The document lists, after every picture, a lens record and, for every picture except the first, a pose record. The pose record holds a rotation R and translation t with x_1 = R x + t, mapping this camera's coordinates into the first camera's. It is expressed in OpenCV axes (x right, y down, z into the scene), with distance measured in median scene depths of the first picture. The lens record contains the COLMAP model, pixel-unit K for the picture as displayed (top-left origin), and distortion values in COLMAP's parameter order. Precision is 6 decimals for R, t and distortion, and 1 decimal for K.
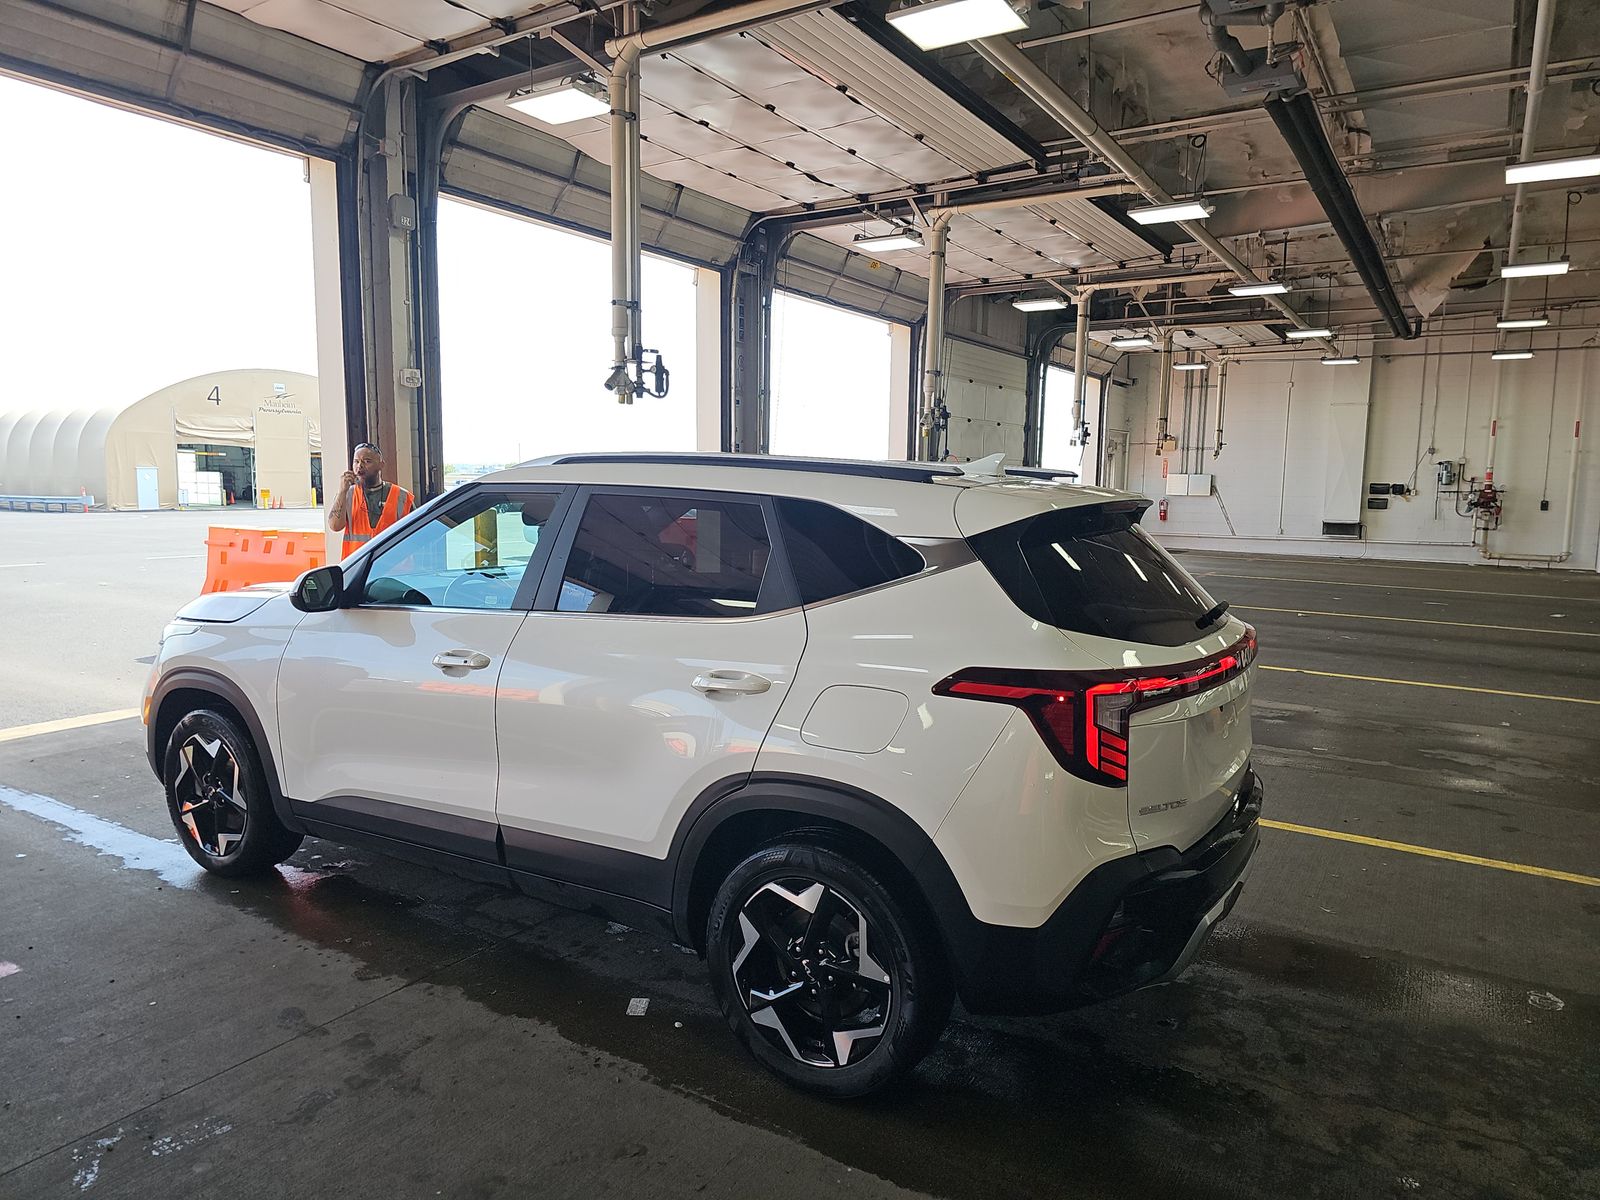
lens RADIAL K [[1061.9, 0, 798.1], [0, 1061.9, 614.0], [0, 0, 1]] dist [0.021404, -0.005156]
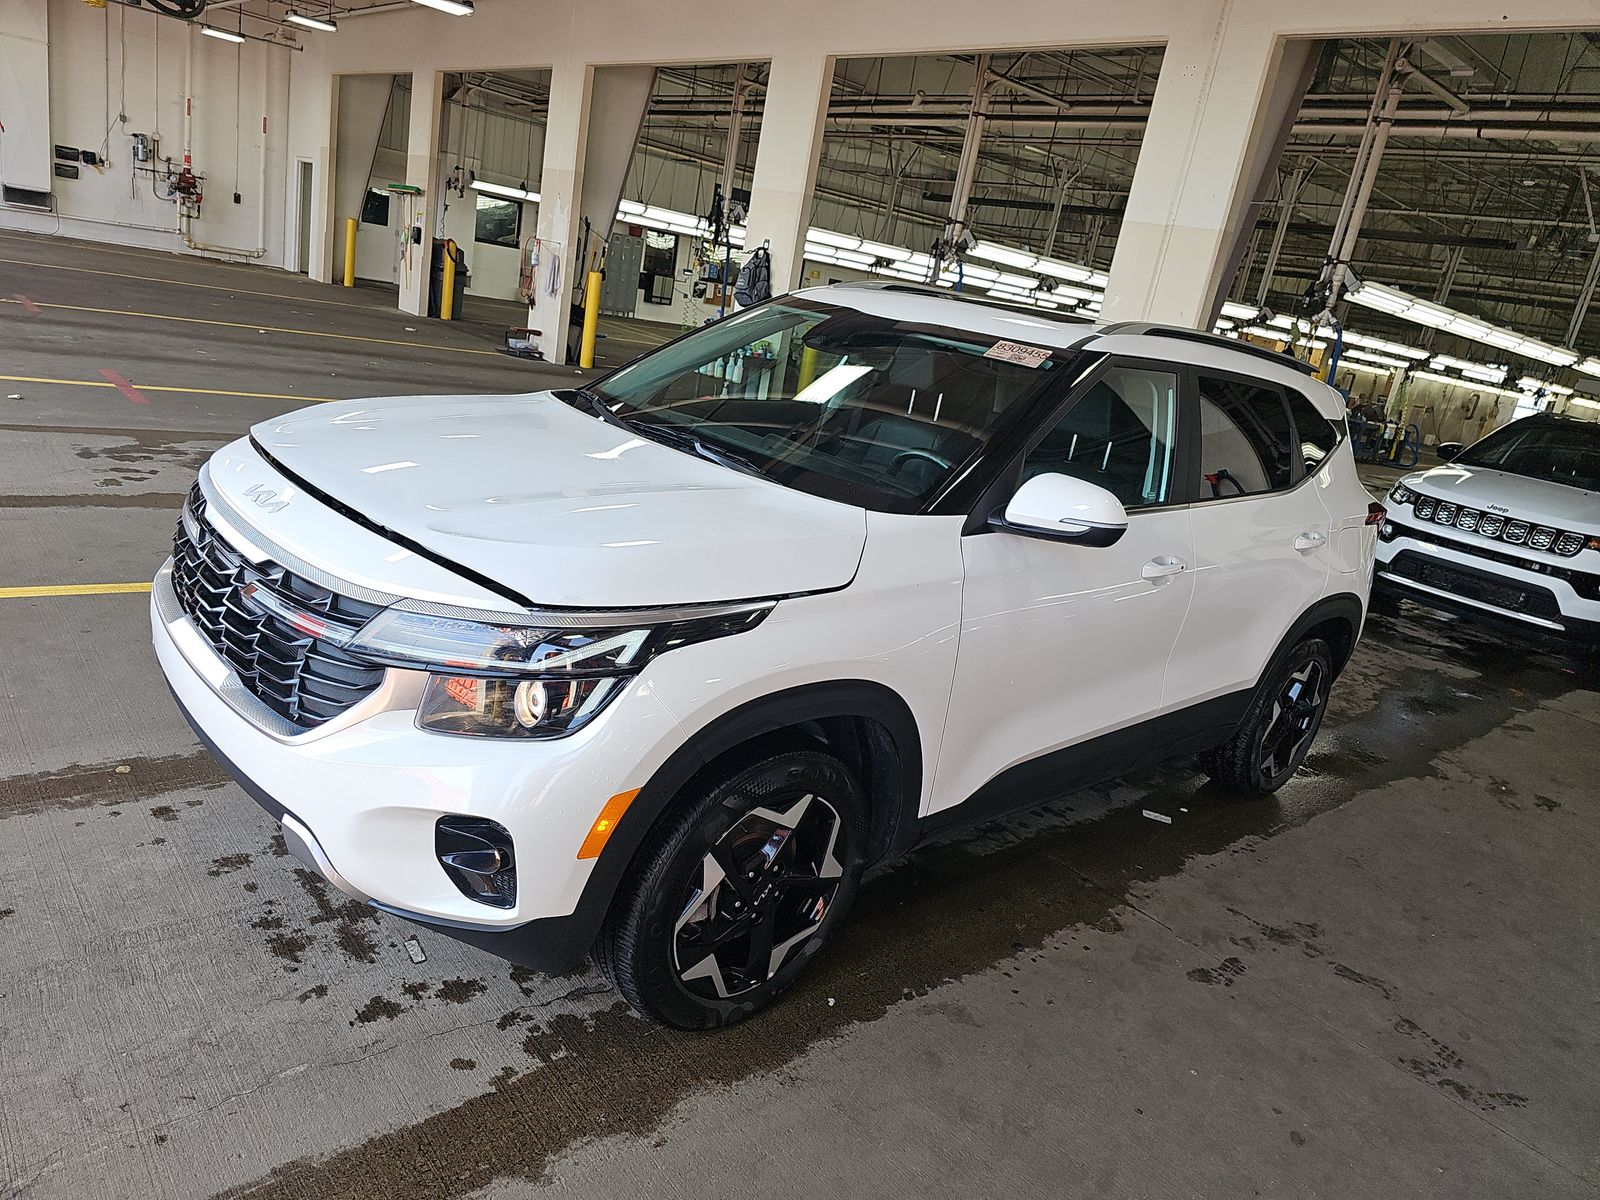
lens RADIAL K [[1061.9, 0, 815.8], [0, 1061.9, 600.0], [0, 0, 1]] dist [0.021404, -0.005156]
pose [[0.282203, -0.243459, 0.927949, -0.187953], [-0.039613, 0.963482, 0.264829, -0.023711], [-0.958537, -0.111494, 0.262253, 0.155758]]
